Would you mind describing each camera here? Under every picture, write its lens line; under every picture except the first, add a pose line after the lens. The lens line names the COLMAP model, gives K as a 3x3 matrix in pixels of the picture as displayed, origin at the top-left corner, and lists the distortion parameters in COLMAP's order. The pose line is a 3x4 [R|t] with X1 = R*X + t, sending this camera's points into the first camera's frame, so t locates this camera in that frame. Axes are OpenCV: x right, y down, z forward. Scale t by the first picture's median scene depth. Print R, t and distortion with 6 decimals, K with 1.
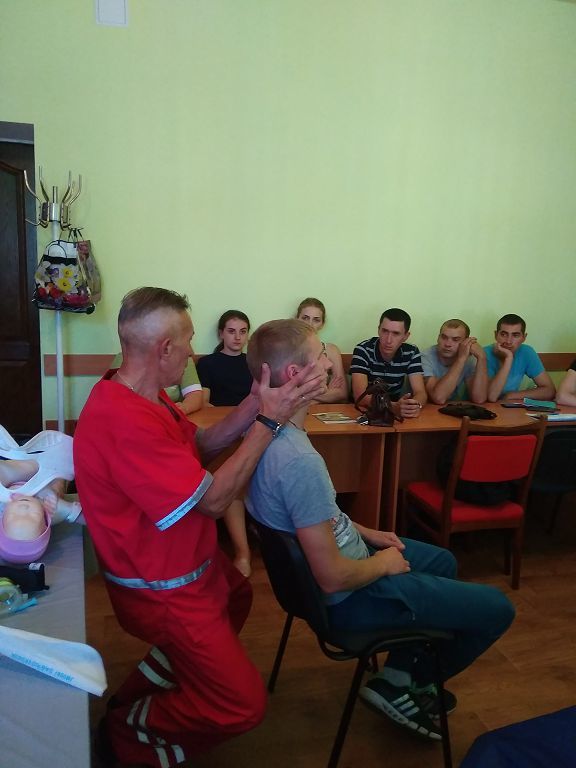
lens RADIAL K [[637.5, 0, 288.0], [0, 637.5, 384.0], [0, 0, 1]] dist [0.065913, -0.106051]
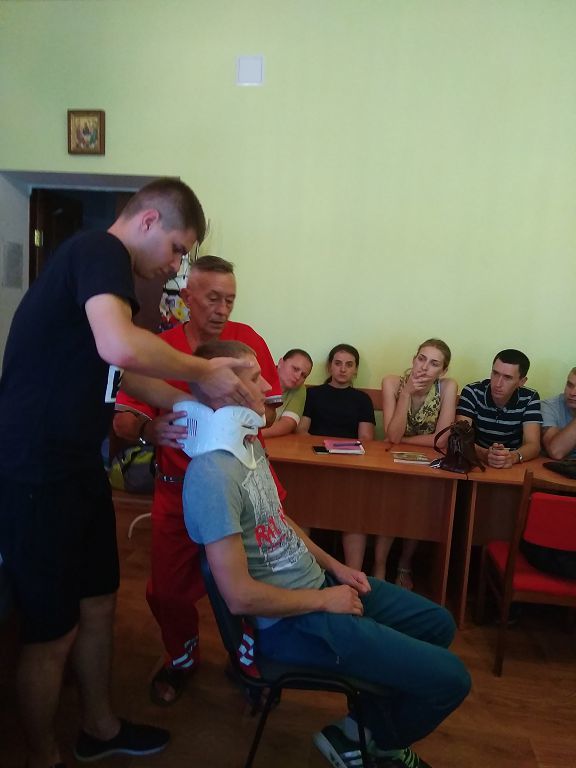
lens RADIAL K [[637.5, 0, 288.0], [0, 637.5, 384.0], [0, 0, 1]] dist [0.065913, -0.106051]
pose [[0.919428, 0.065048, -0.387841, 0.273001], [-0.090705, 0.994711, -0.048197, 0.006073], [0.382655, 0.079493, 0.920465, 0.041423]]
